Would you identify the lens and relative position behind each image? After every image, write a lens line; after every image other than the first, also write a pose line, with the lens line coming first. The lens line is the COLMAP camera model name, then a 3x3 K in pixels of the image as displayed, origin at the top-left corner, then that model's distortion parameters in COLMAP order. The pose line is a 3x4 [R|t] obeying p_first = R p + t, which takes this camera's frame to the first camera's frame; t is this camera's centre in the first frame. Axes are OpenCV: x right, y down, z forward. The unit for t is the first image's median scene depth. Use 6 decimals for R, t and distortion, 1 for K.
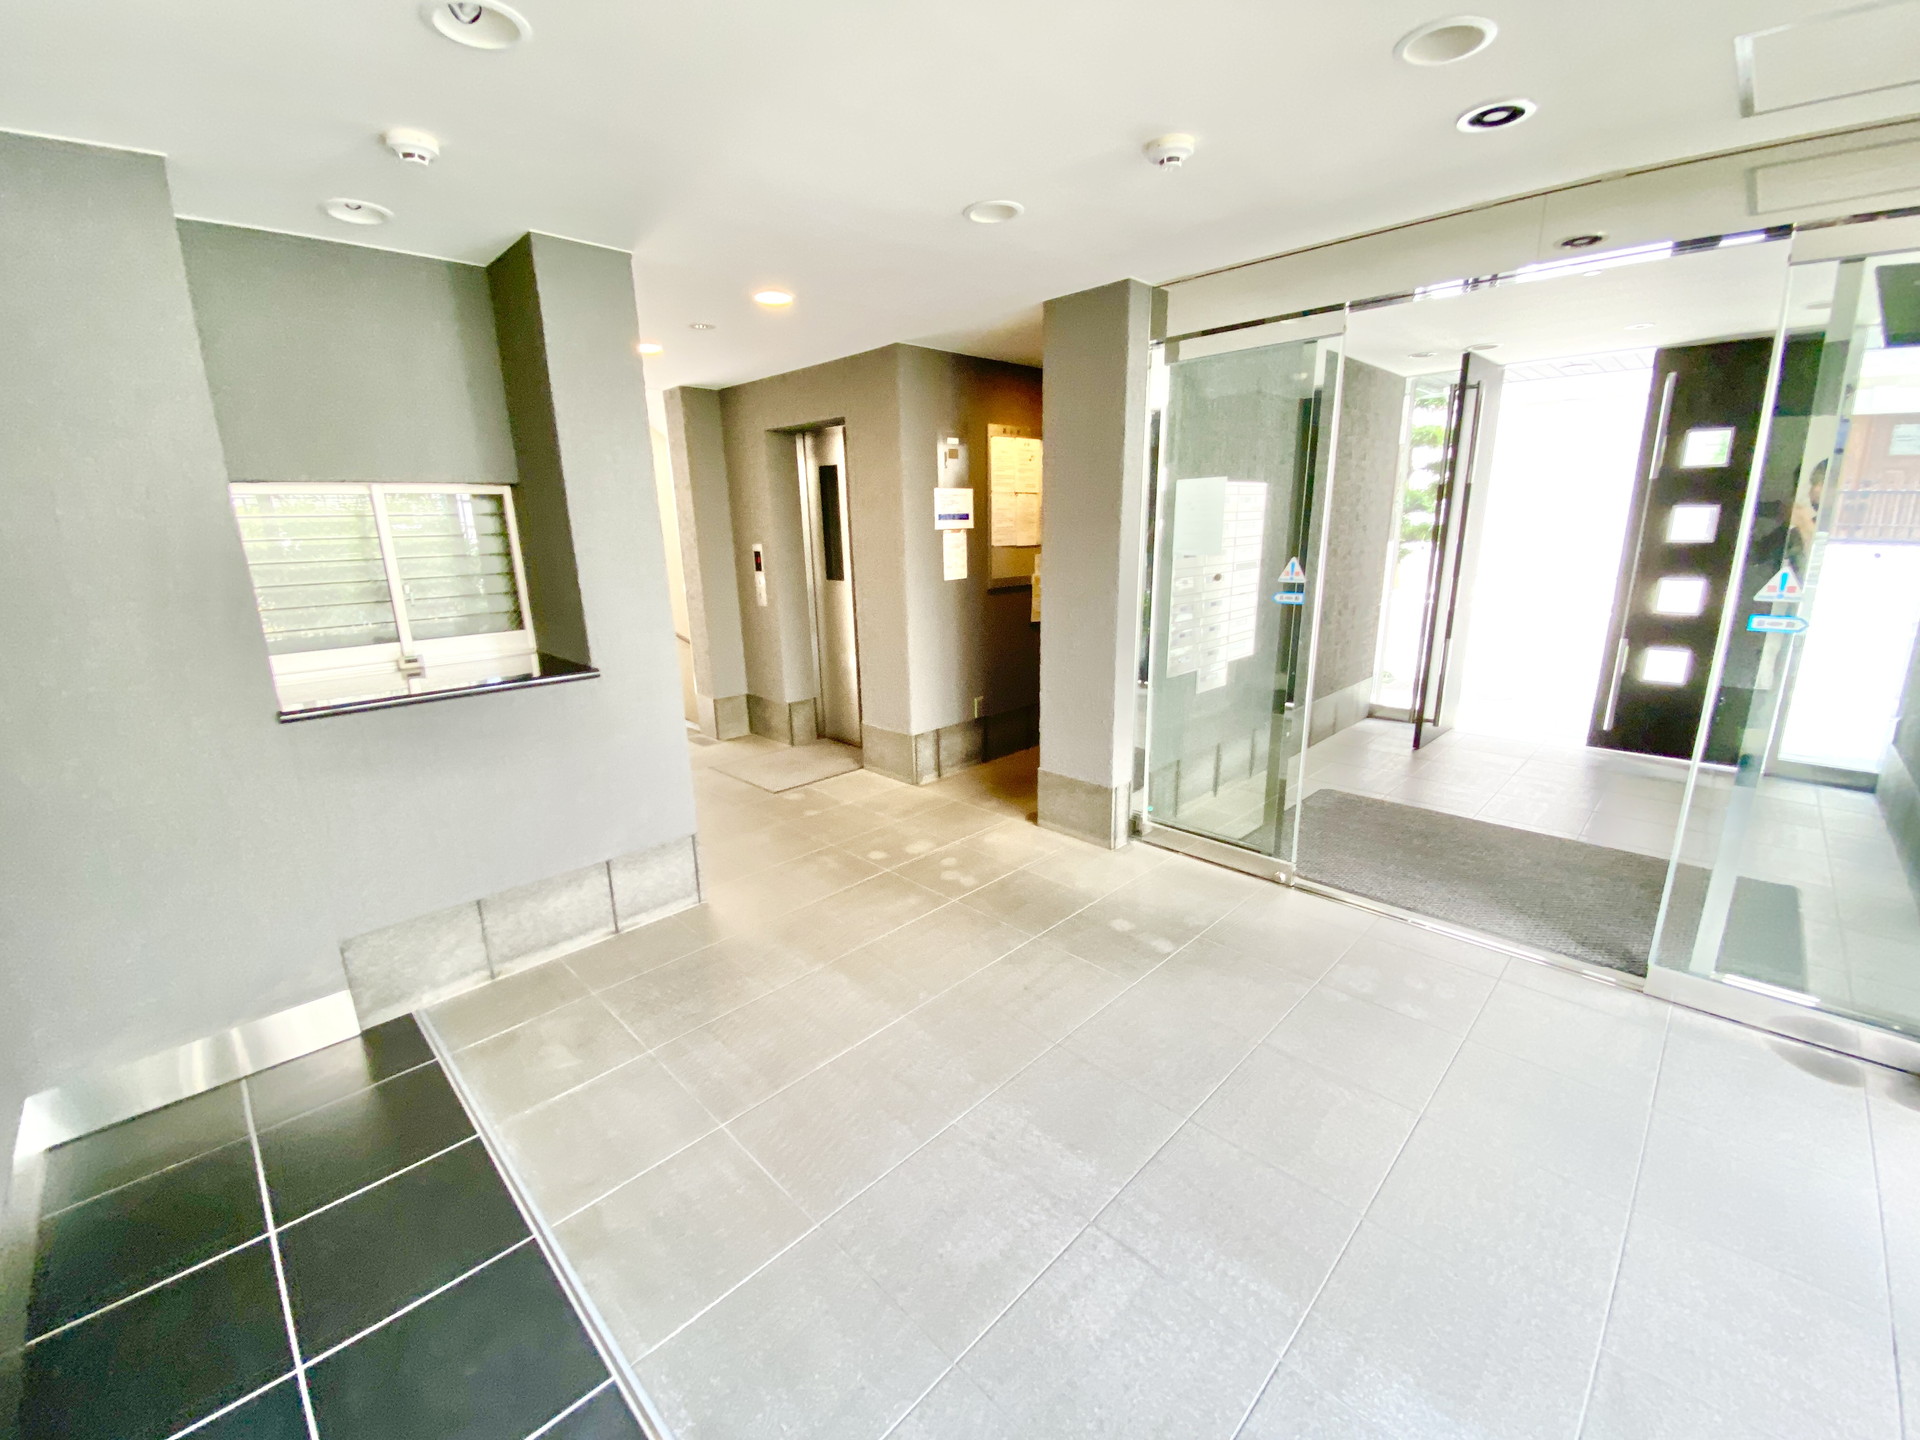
lens RADIAL K [[781.8, 0, 958.2], [0, 781.8, 729.2], [0, 0, 1]] dist [0.008909, -0.016053]
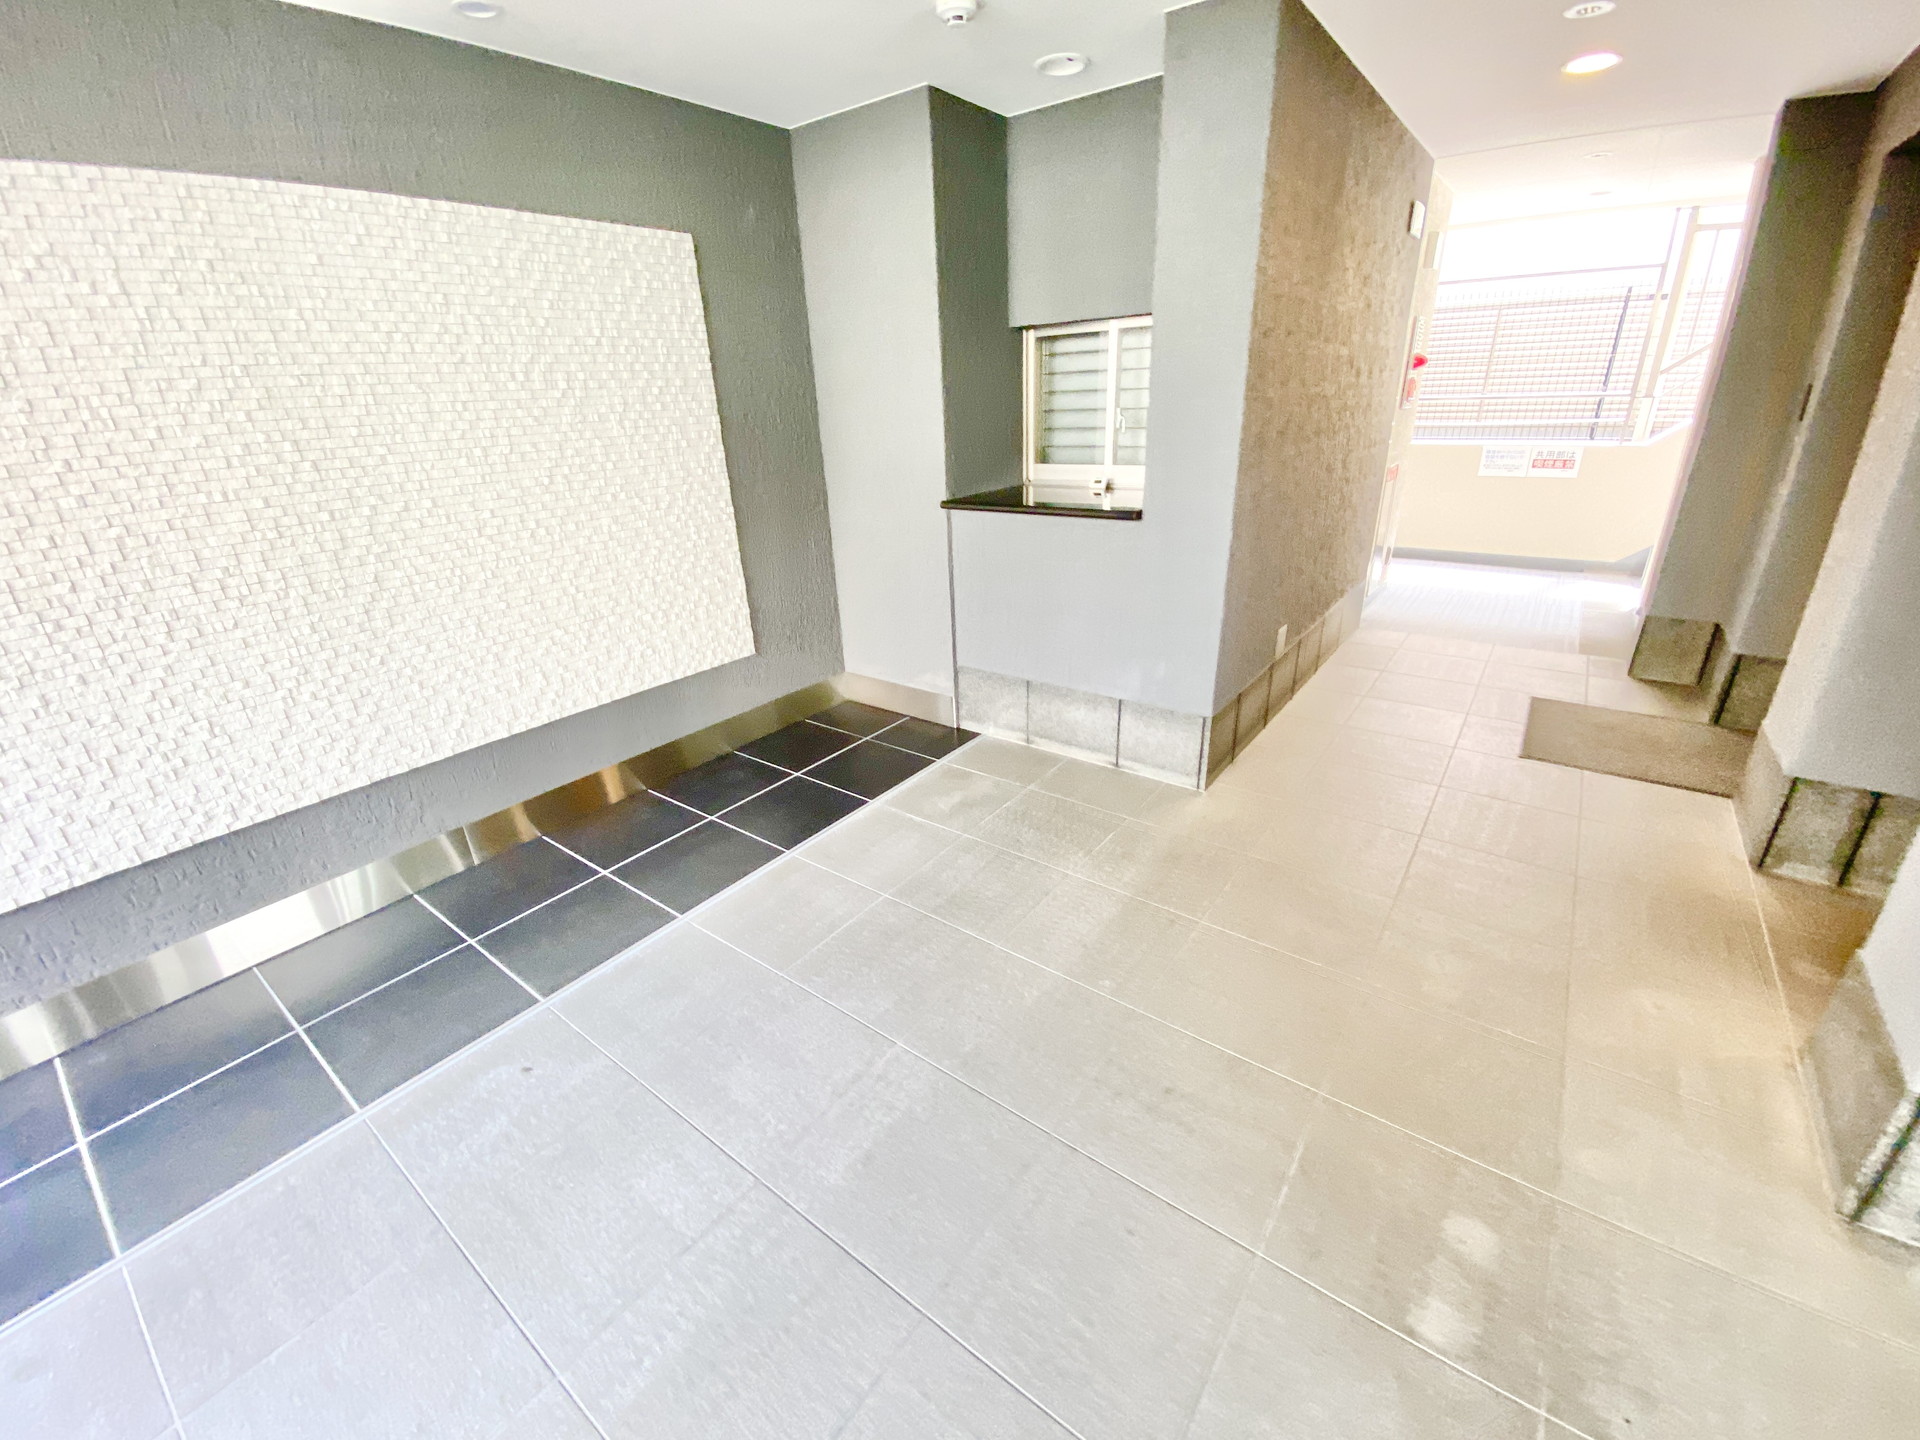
lens RADIAL K [[774.5, 0, 960.0], [0, 774.5, 720.0], [0, 0, 1]] dist [0.044001, -0.040720]
pose [[0.131995, 0.400665, -0.906667, 0.521293], [-0.215597, 0.904377, 0.368266, -0.158299], [0.967520, 0.146865, 0.205755, 0.610850]]
